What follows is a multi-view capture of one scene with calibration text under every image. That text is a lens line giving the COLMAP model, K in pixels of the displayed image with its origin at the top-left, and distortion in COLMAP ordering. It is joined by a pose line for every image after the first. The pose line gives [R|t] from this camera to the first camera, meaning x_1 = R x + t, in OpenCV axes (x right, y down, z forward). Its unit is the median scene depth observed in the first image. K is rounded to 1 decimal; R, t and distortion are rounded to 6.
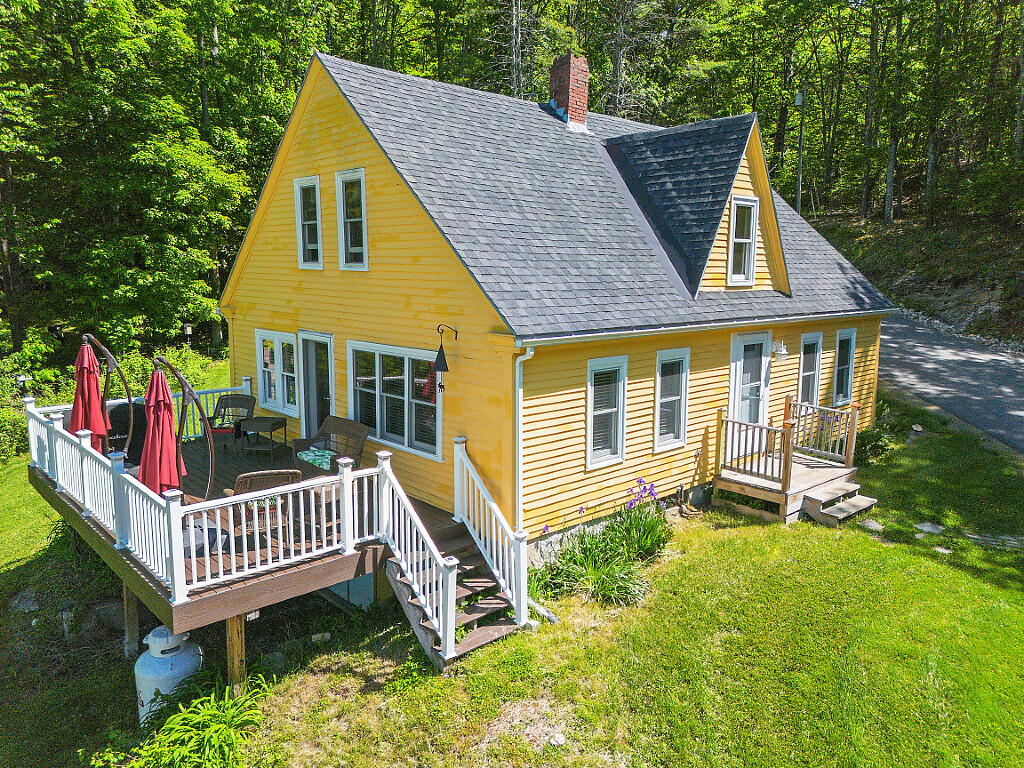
lens RADIAL K [[710.7, 0, 512.0], [0, 710.7, 383.3], [0, 0, 1]] dist [0.053335, -0.018746]
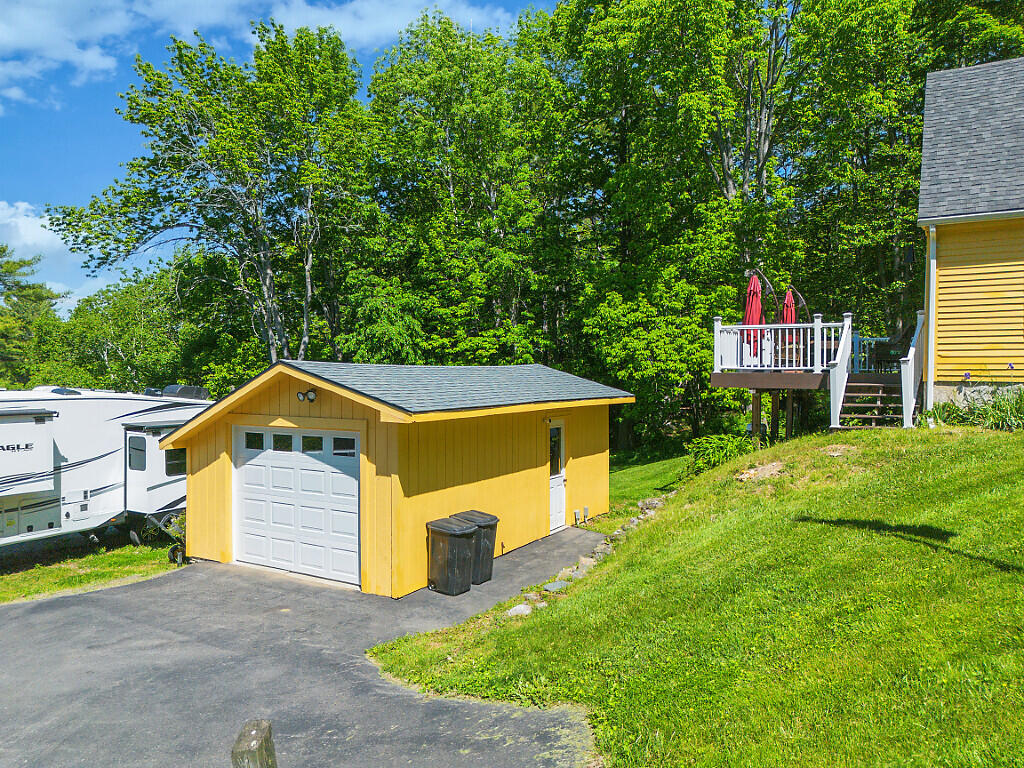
lens RADIAL K [[710.7, 0, 512.7], [0, 710.7, 382.0], [0, 0, 1]] dist [0.053335, -0.018746]
pose [[0.288948, 0.017126, -0.957192, 1.031783], [-0.139245, 0.989959, -0.024321, 0.359119], [0.947164, 0.140311, 0.288431, -0.107586]]
